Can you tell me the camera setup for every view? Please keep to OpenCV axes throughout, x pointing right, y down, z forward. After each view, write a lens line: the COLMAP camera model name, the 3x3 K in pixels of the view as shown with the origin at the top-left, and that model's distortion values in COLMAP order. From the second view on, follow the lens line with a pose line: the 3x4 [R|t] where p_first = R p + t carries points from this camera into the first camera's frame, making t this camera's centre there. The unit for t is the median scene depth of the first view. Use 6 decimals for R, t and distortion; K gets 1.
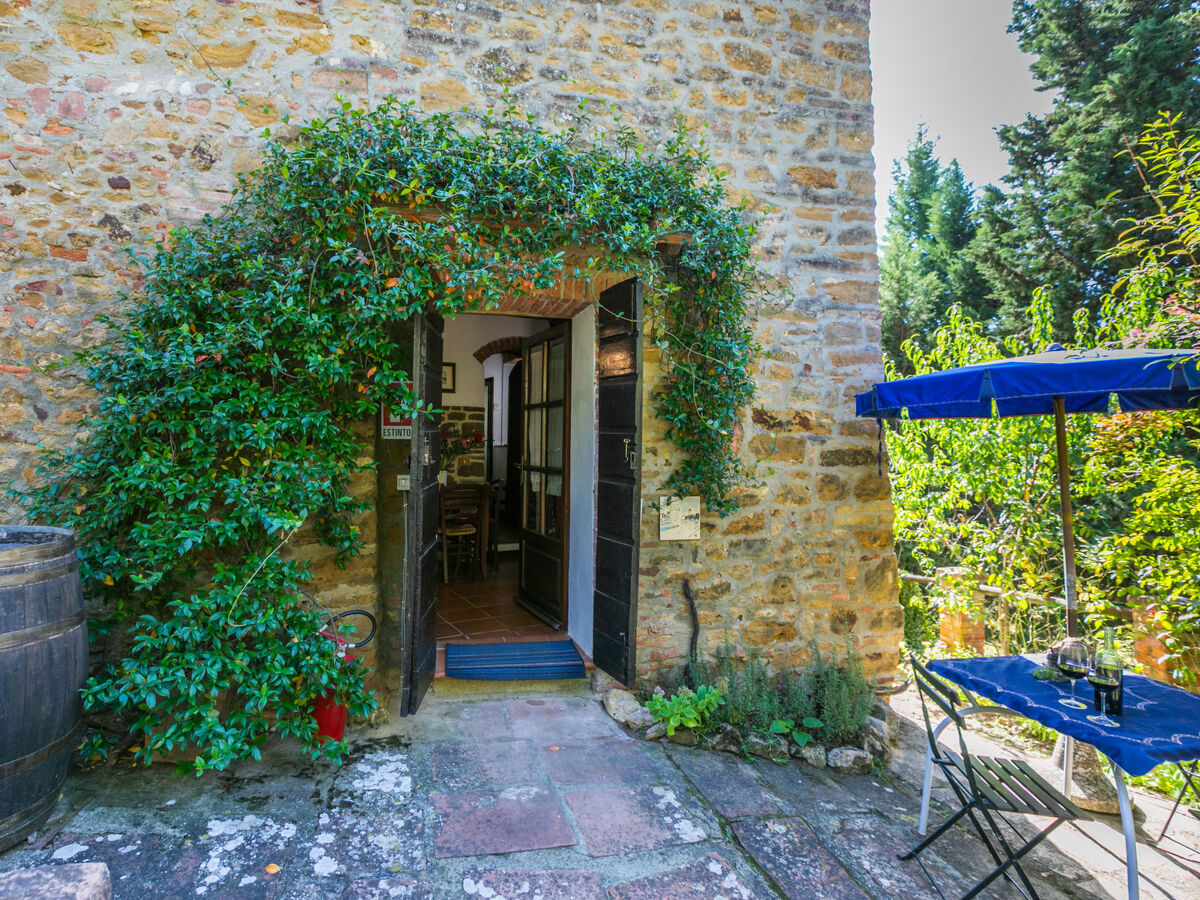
lens RADIAL K [[629.0, 0, 541.8], [0, 629.0, 425.5], [0, 0, 1]] dist [0.005490, -0.000500]
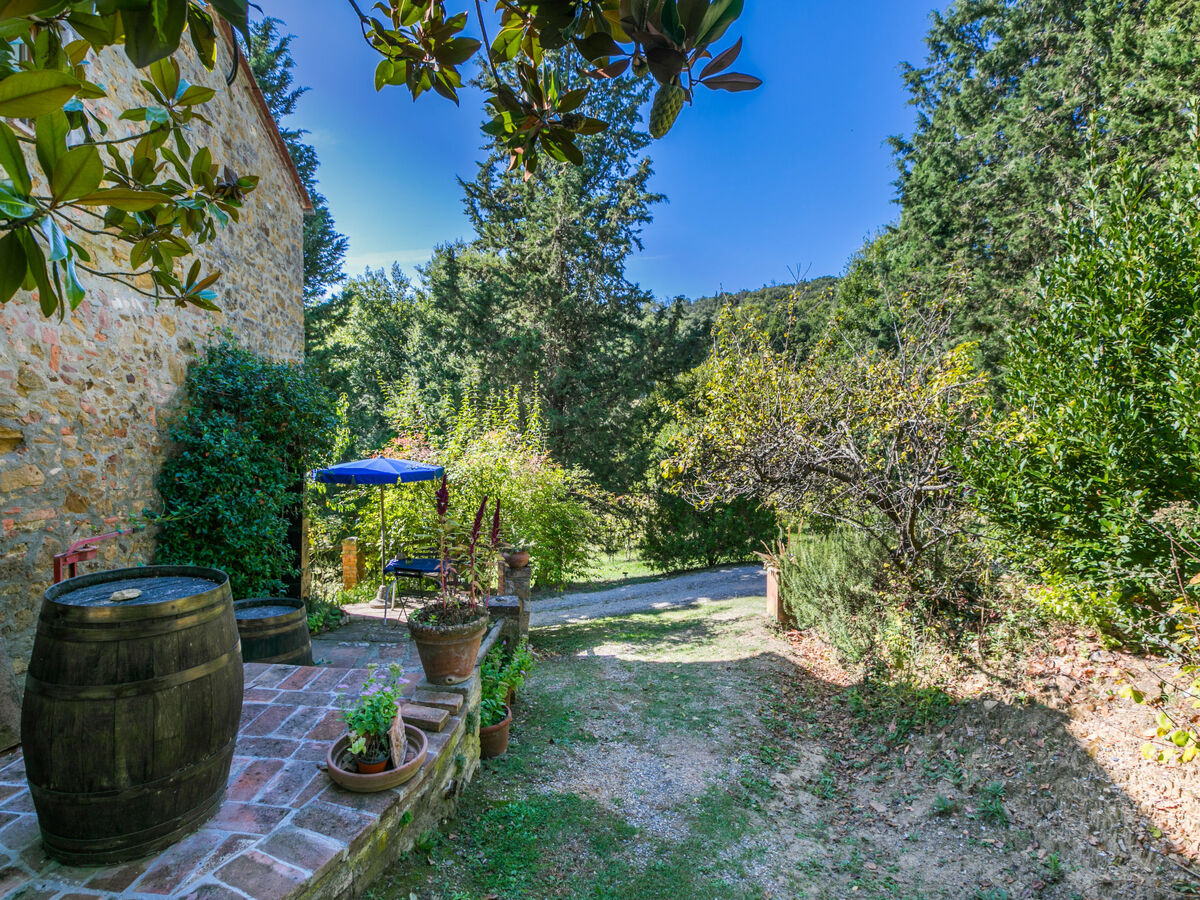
lens RADIAL K [[613.6, 0, 596.3], [0, 613.6, 452.7], [0, 0, 1]] dist [0.001257, 0.000647]
pose [[0.053988, -0.045789, 0.997491, -1.584753], [-0.060588, 0.996957, 0.049044, -0.276426], [-0.996702, -0.063084, 0.051050, -0.099449]]
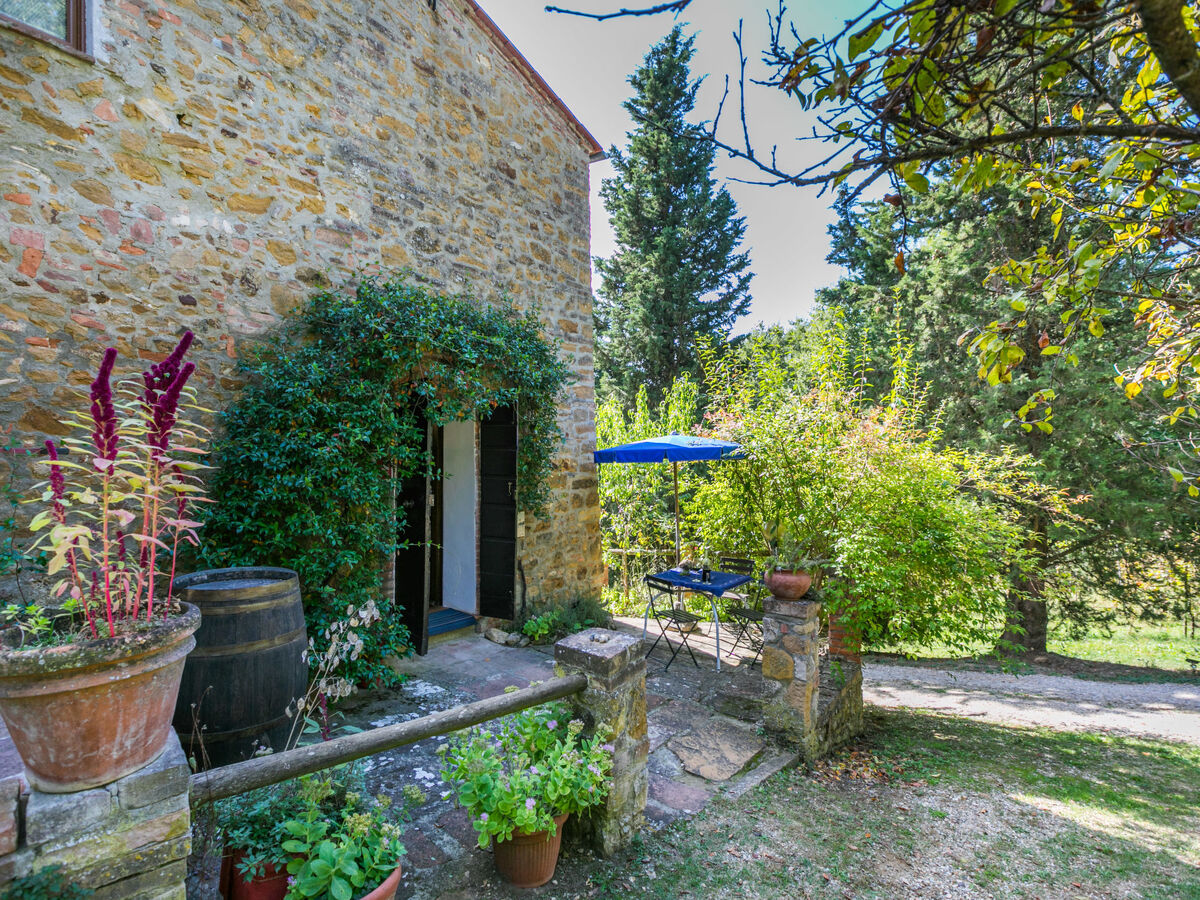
lens RADIAL K [[613.6, 0, 596.3], [0, 613.6, 452.7], [0, 0, 1]] dist [0.001257, 0.000647]
pose [[0.754058, -0.011191, 0.656712, -0.685543], [-0.011536, 0.999475, 0.030278, -0.098657], [-0.656706, -0.030407, 0.753533, -0.381450]]
